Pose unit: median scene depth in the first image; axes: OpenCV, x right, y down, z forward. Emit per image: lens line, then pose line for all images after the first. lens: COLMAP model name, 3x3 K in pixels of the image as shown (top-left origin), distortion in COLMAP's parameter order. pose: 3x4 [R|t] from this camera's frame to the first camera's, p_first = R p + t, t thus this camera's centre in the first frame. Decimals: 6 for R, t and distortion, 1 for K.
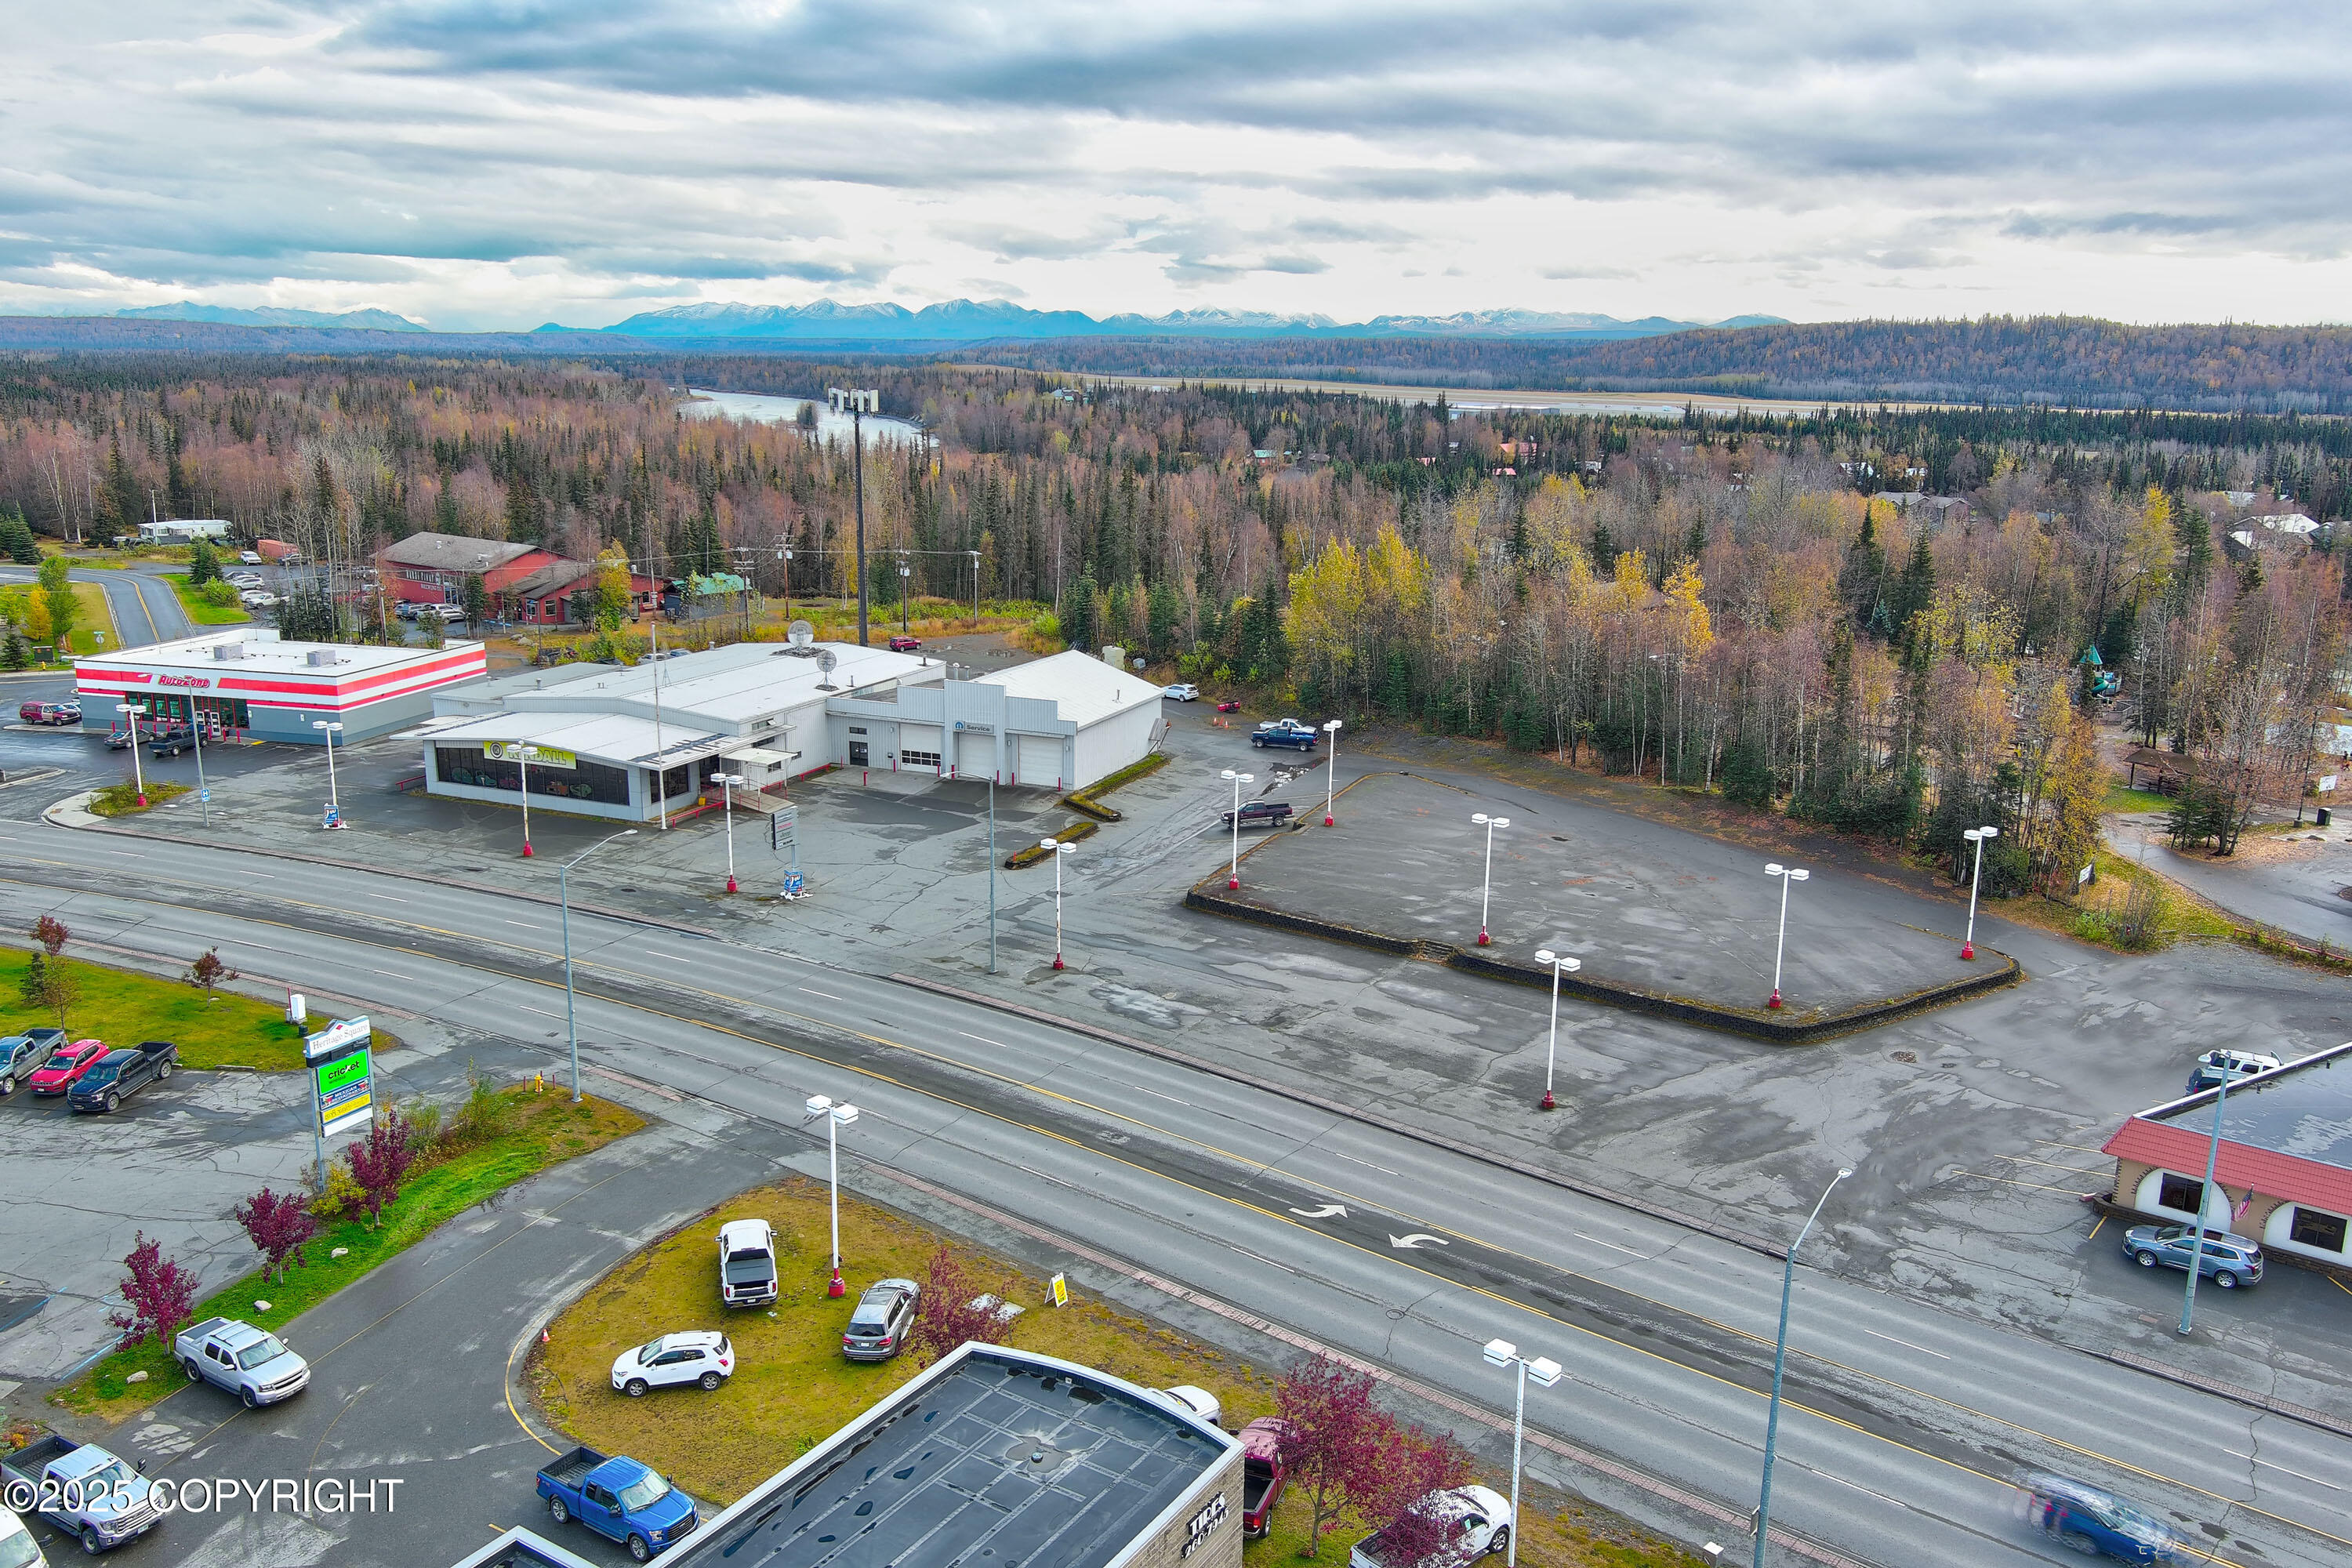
lens RADIAL K [[1789.2, 0, 1176.0], [0, 1789.2, 784.0], [0, 0, 1]] dist [0.016799, -0.011732]
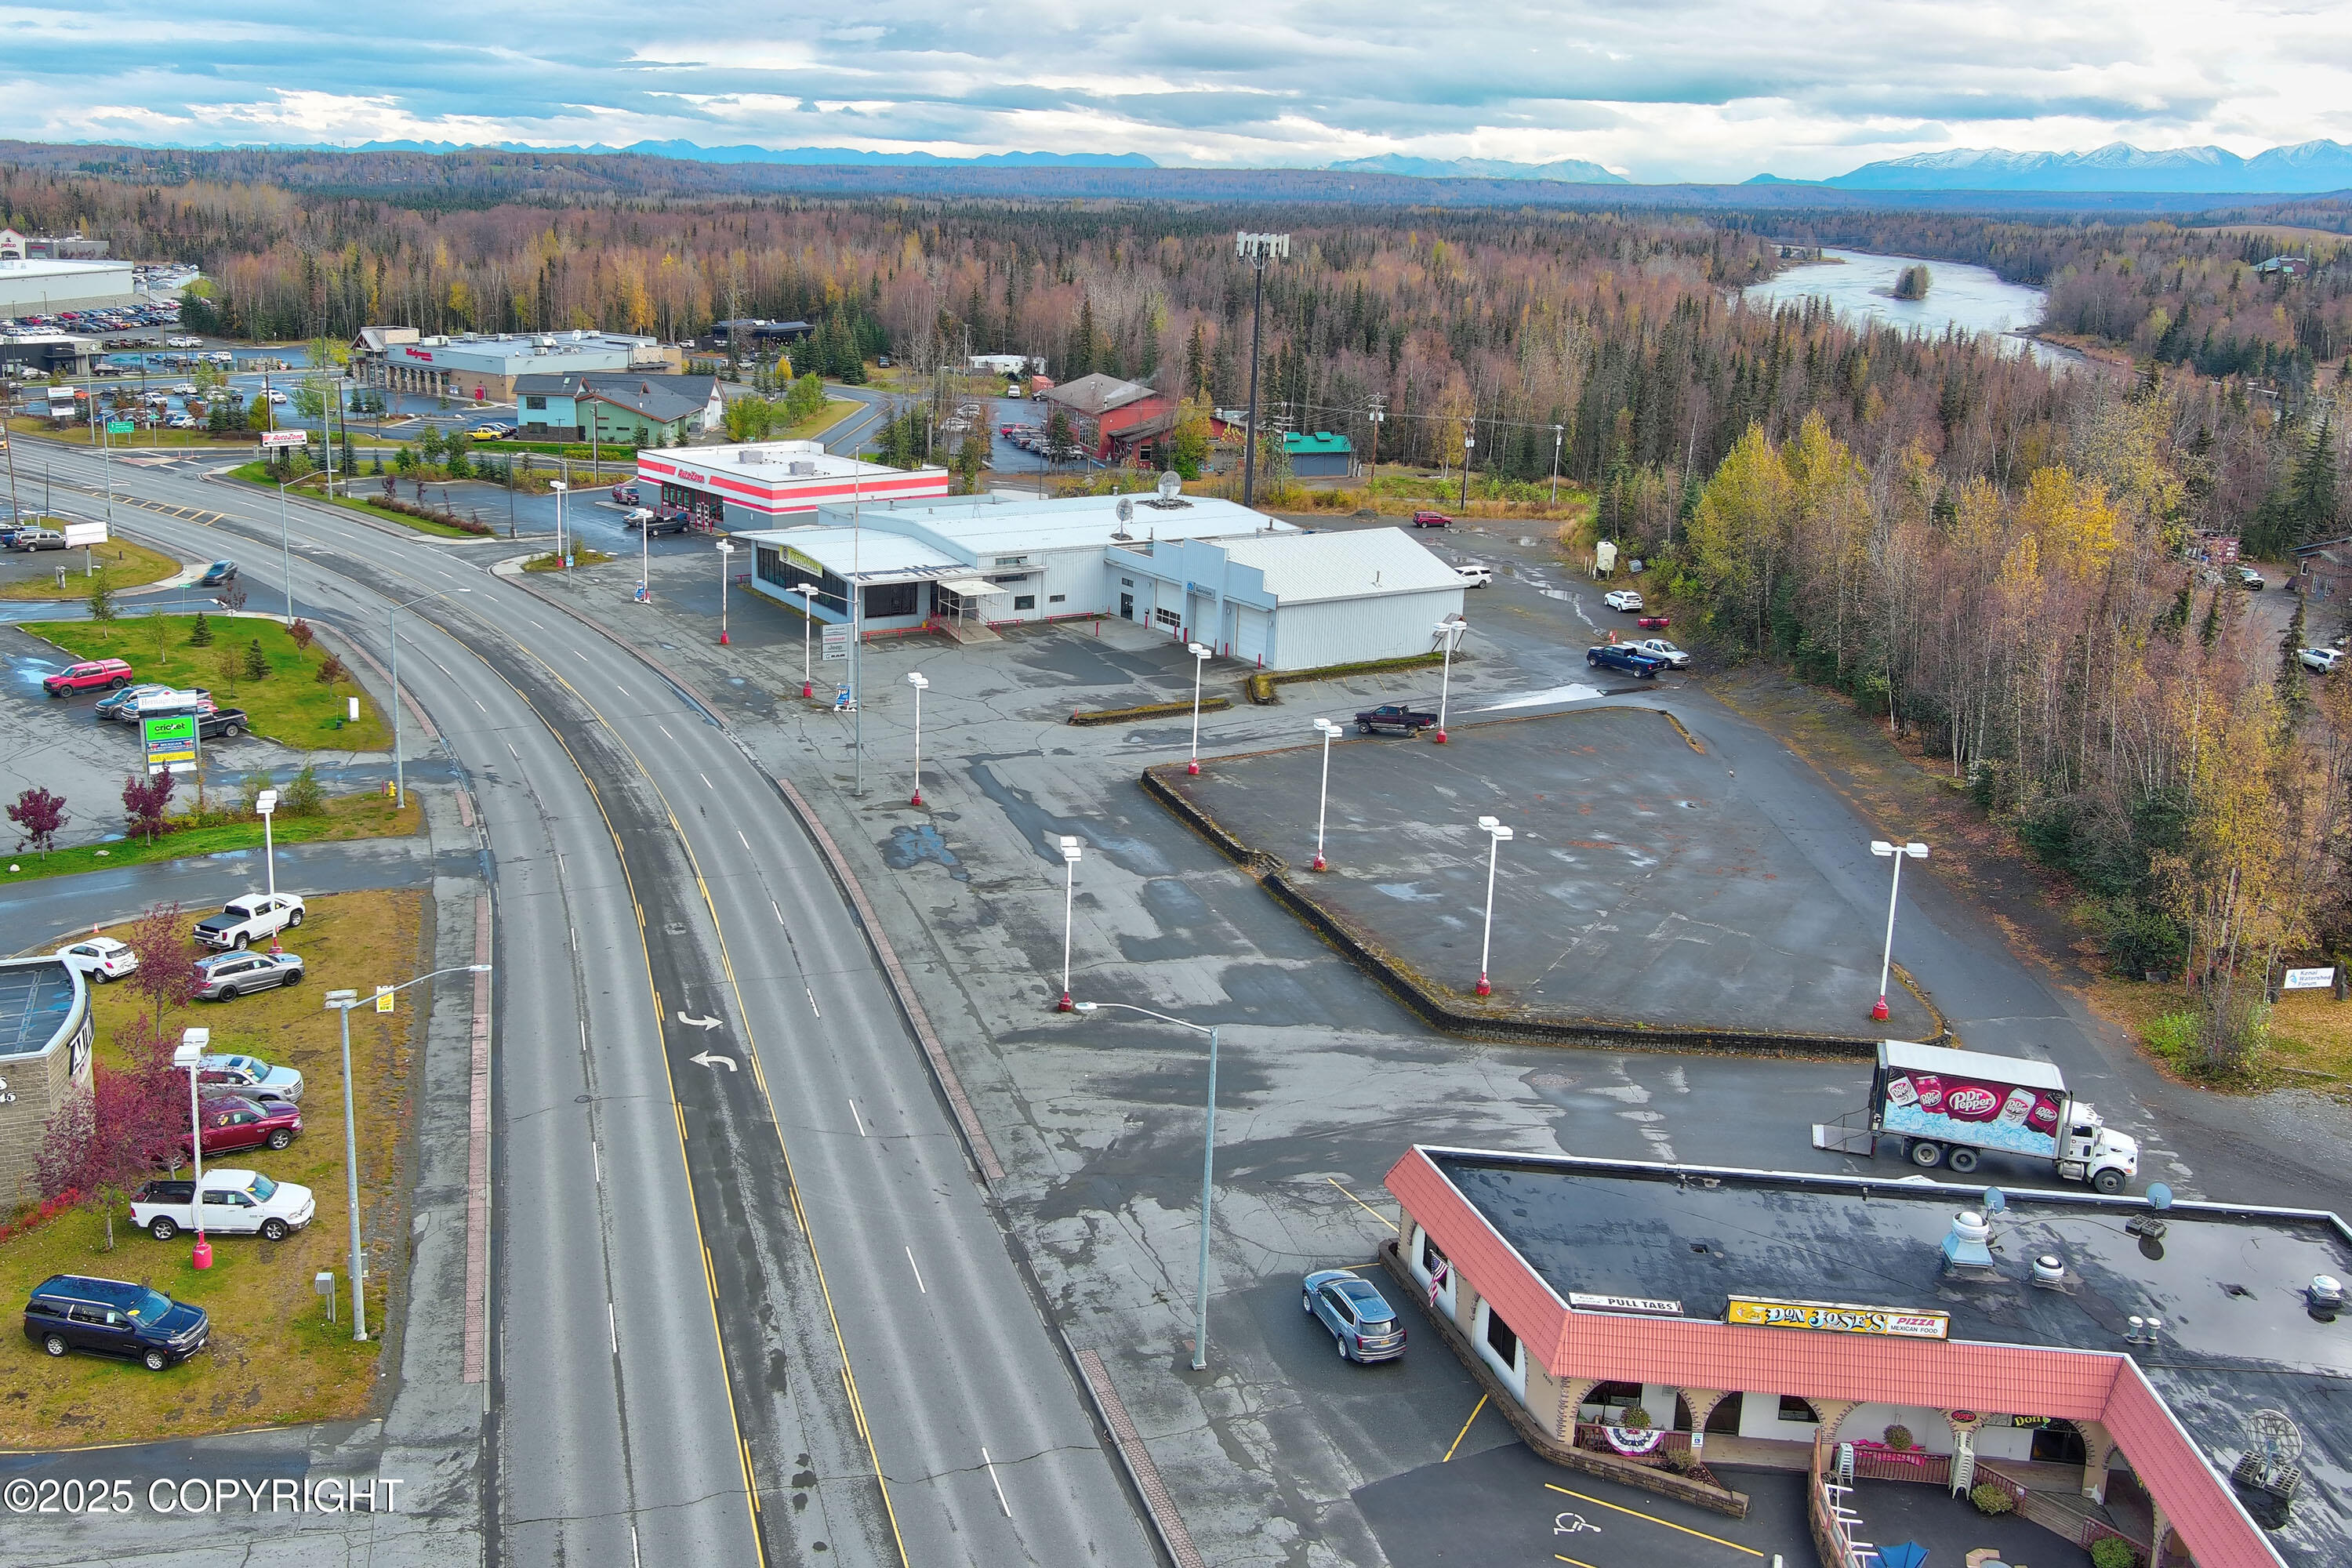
lens RADIAL K [[2008.2, 0, 1045.6], [0, 2008.2, 782.4], [0, 0, 1]] dist [0.009194, -0.007025]
pose [[0.796147, 0.174526, -0.579389, 0.395051], [-0.149793, 0.984545, 0.090736, -0.013686], [0.586270, 0.014549, 0.809985, 0.080529]]
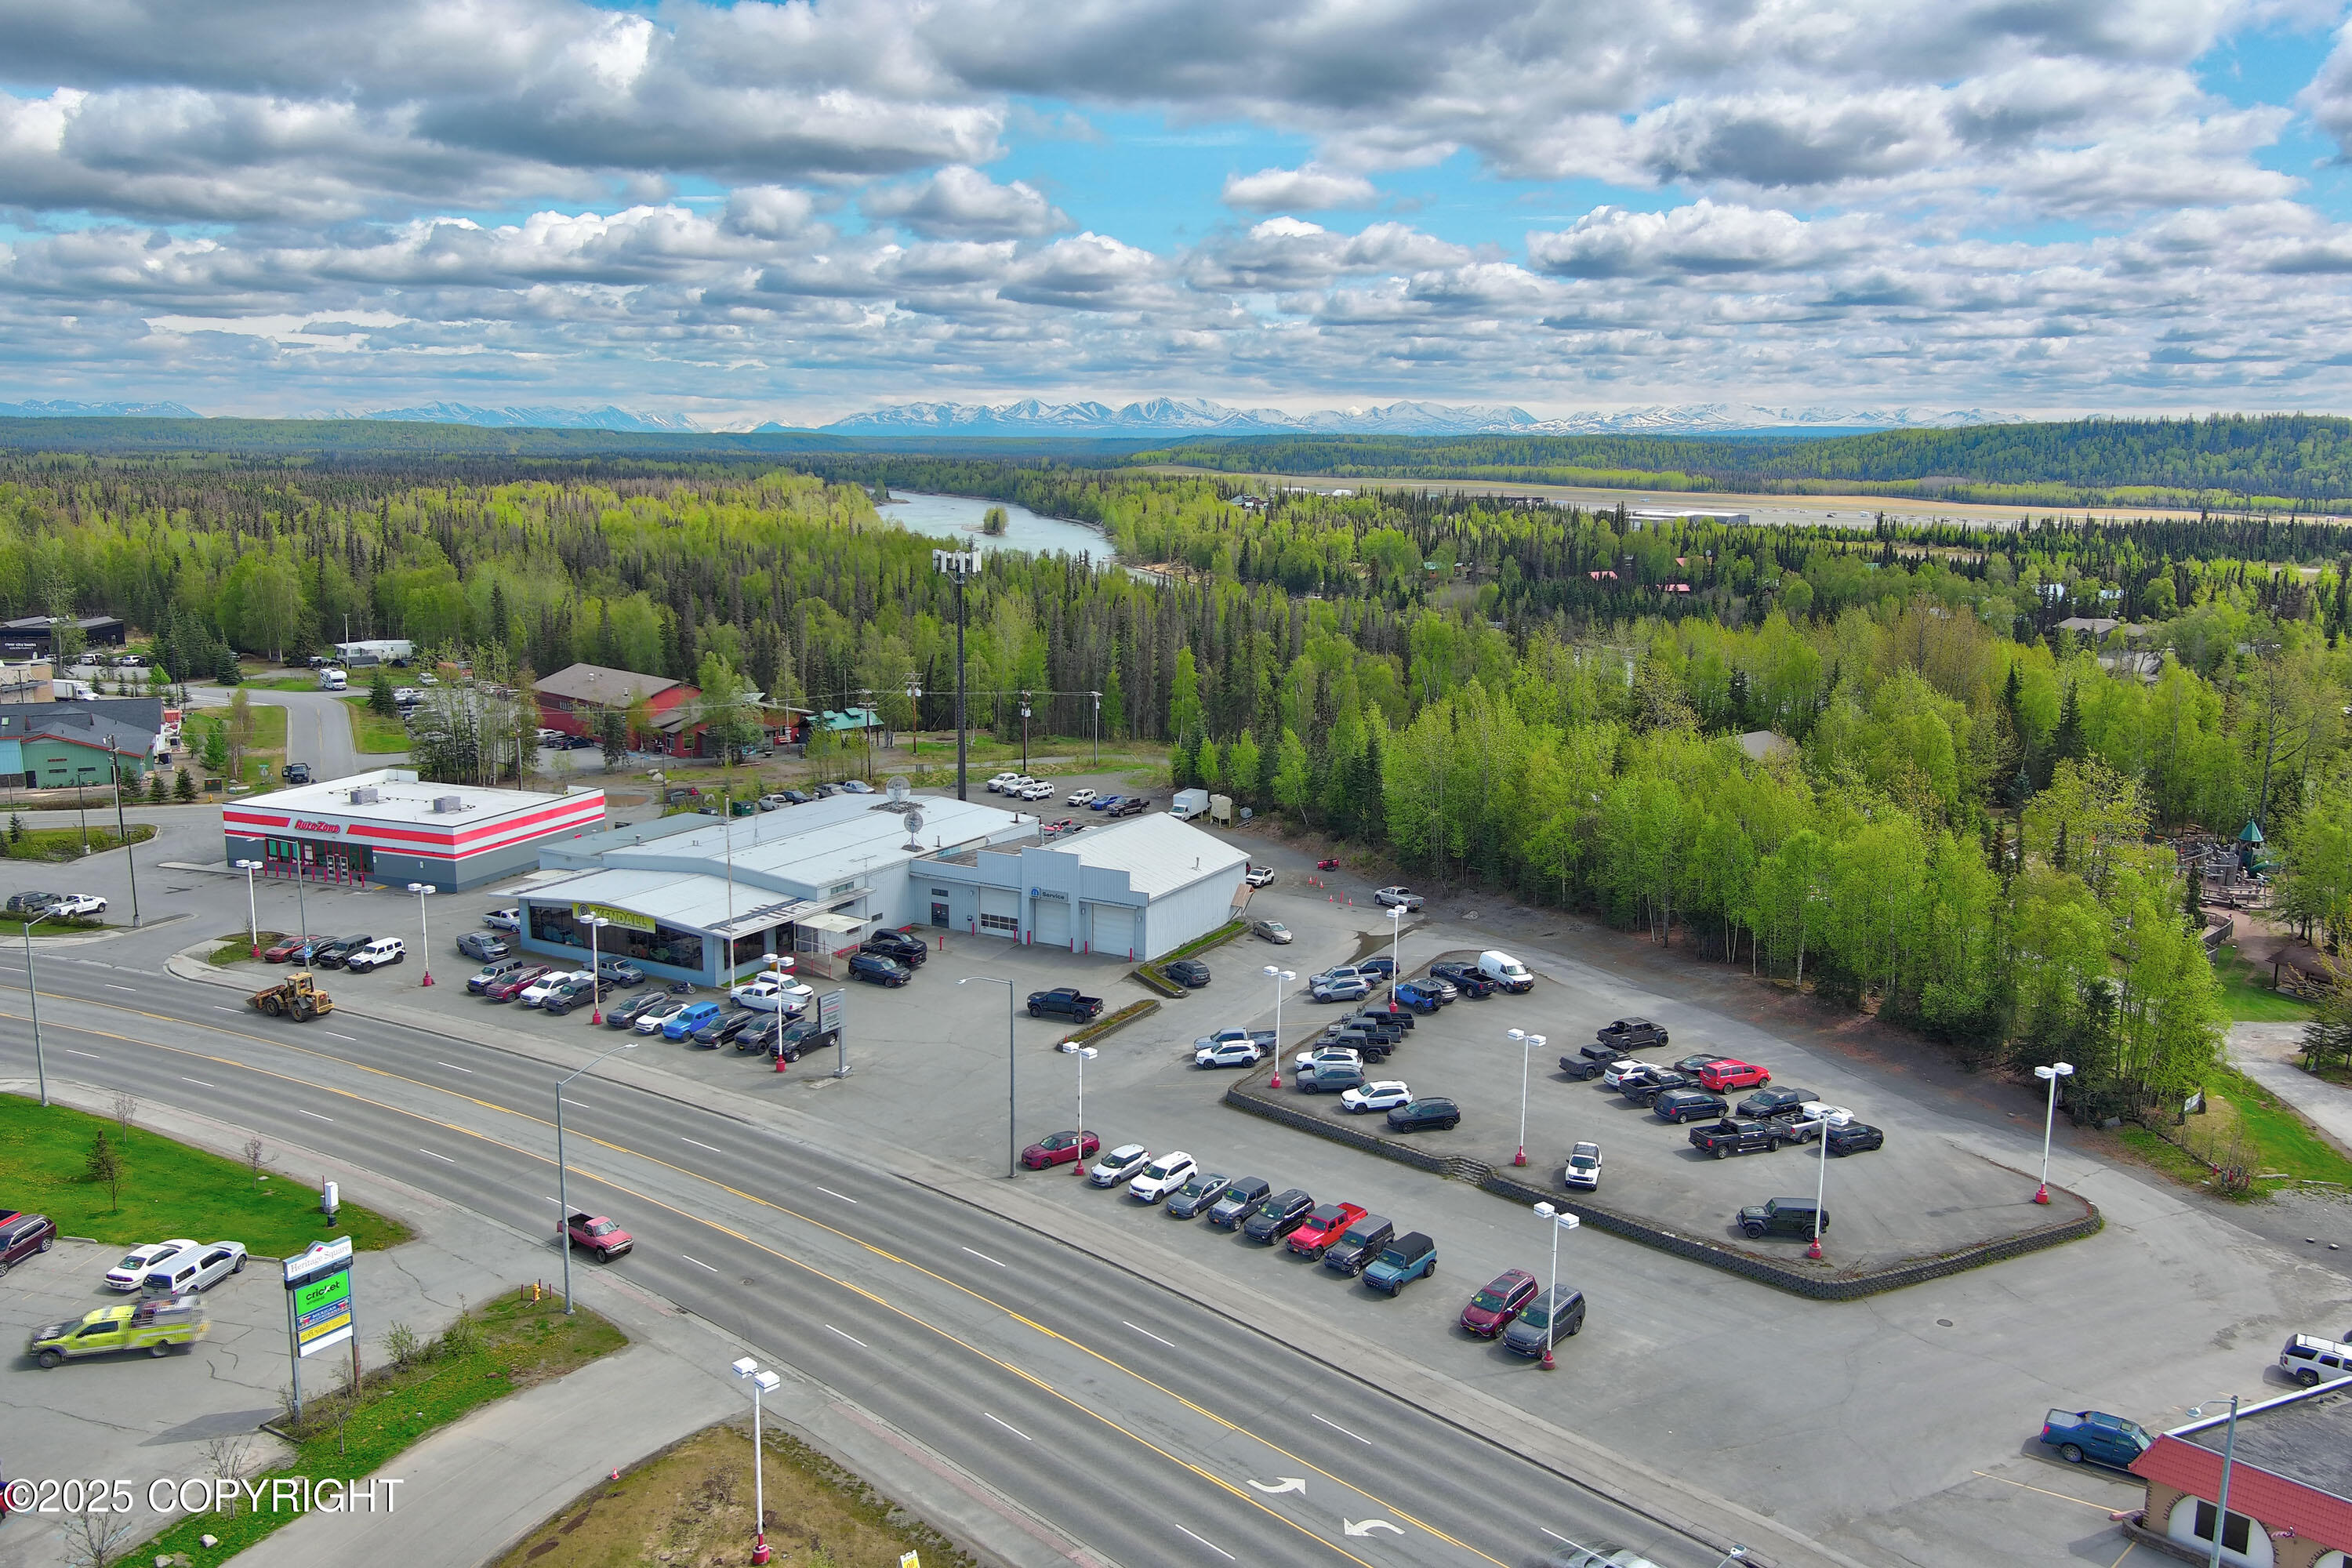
lens RADIAL K [[1789.2, 0, 1176.0], [0, 1789.2, 784.0], [0, 0, 1]] dist [0.016799, -0.011732]
pose [[0.994399, 0.017730, -0.104193, 0.052610], [-0.023161, 0.998423, -0.051145, -0.038151], [0.103121, 0.053271, 0.993241, 0.008069]]
